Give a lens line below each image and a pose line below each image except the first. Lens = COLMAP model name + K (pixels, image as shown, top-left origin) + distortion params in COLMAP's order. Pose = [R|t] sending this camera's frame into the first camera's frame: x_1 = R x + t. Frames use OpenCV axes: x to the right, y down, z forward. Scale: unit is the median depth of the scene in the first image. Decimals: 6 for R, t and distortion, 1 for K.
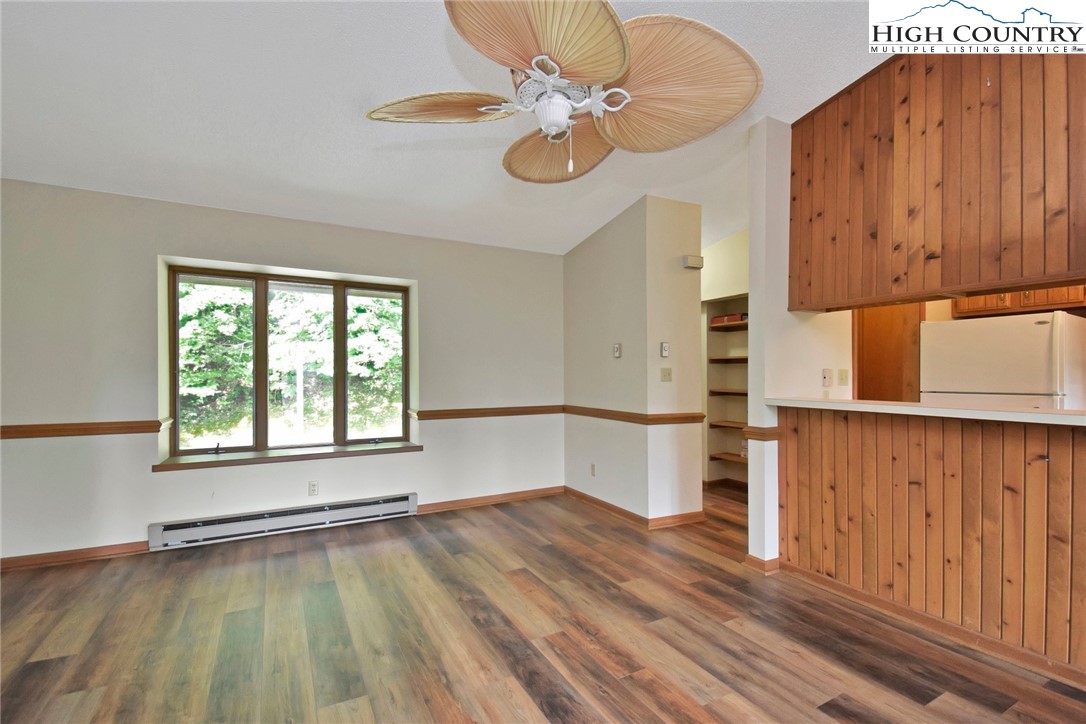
lens RADIAL K [[484.8, 0, 550.3], [0, 484.8, 377.4], [0, 0, 1]] dist [0.023661, -0.014668]
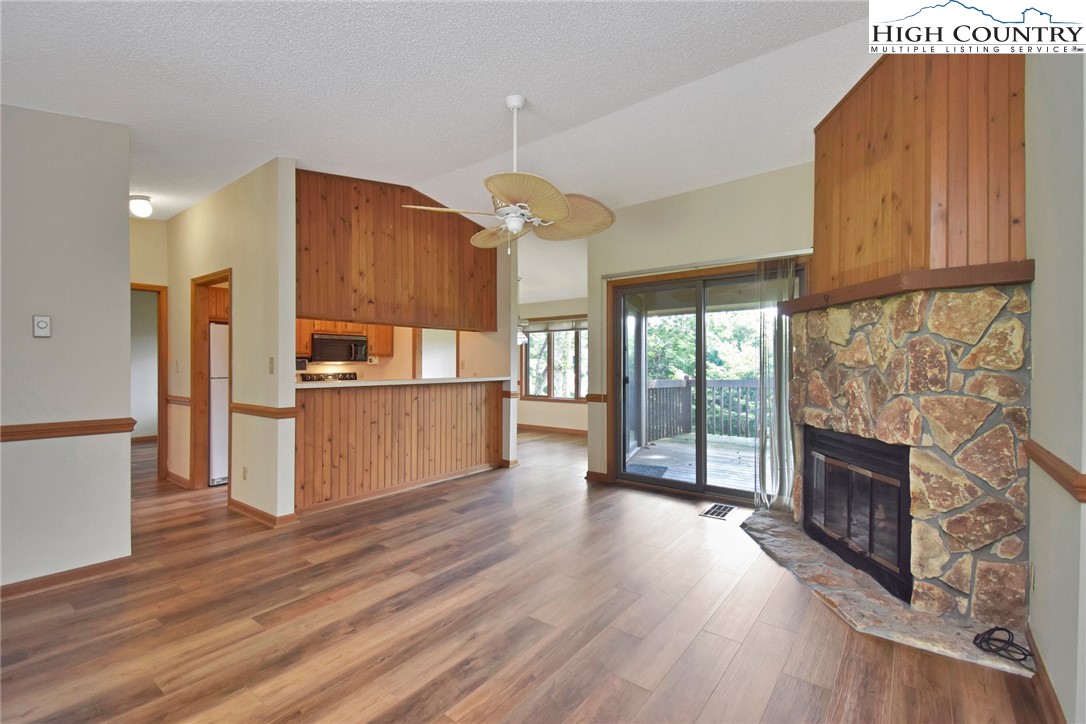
lens RADIAL K [[484.8, 0, 542.9], [0, 484.8, 369.5], [0, 0, 1]] dist [0.023661, -0.014668]
pose [[-0.394056, -0.010972, 0.919021, -1.089434], [0.008233, 0.999846, 0.015467, -0.007951], [-0.919050, 0.013661, -0.393905, 1.023756]]
